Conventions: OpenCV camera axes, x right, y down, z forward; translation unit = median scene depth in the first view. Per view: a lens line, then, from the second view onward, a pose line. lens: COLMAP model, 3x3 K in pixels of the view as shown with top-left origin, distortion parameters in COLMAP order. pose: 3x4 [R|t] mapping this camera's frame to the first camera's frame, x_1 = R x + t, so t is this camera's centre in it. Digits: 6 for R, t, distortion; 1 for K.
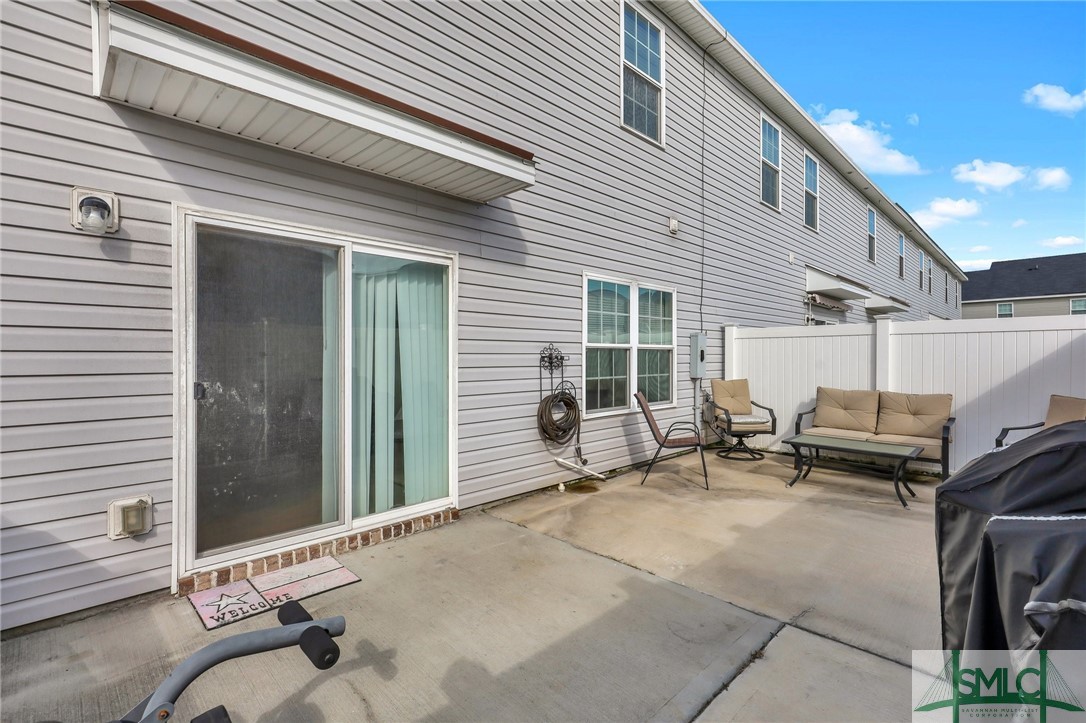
lens RADIAL K [[502.3, 0, 547.0], [0, 502.3, 362.6], [0, 0, 1]] dist [-0.000078, -0.000024]
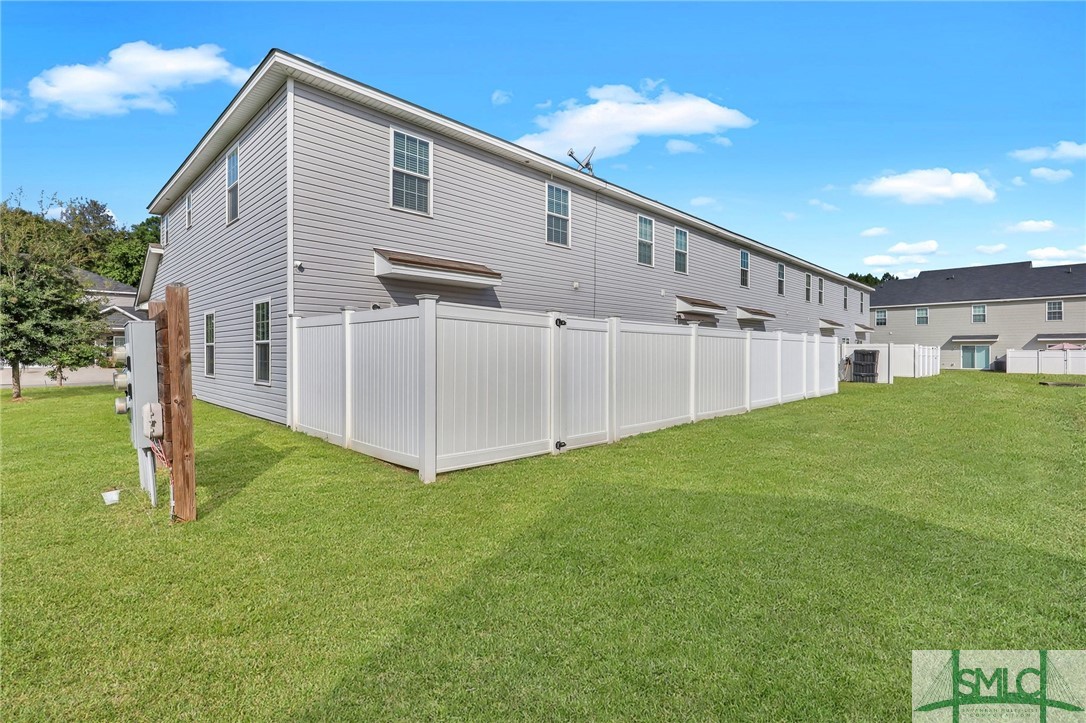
lens RADIAL K [[502.3, 0, 539.2], [0, 502.3, 356.4], [0, 0, 1]] dist [-0.000078, -0.000024]
pose [[0.999969, 0.006543, -0.004314, 0.118489], [-0.006545, 0.999978, -0.000431, 0.015159], [0.004311, 0.000459, 0.999991, -1.044662]]
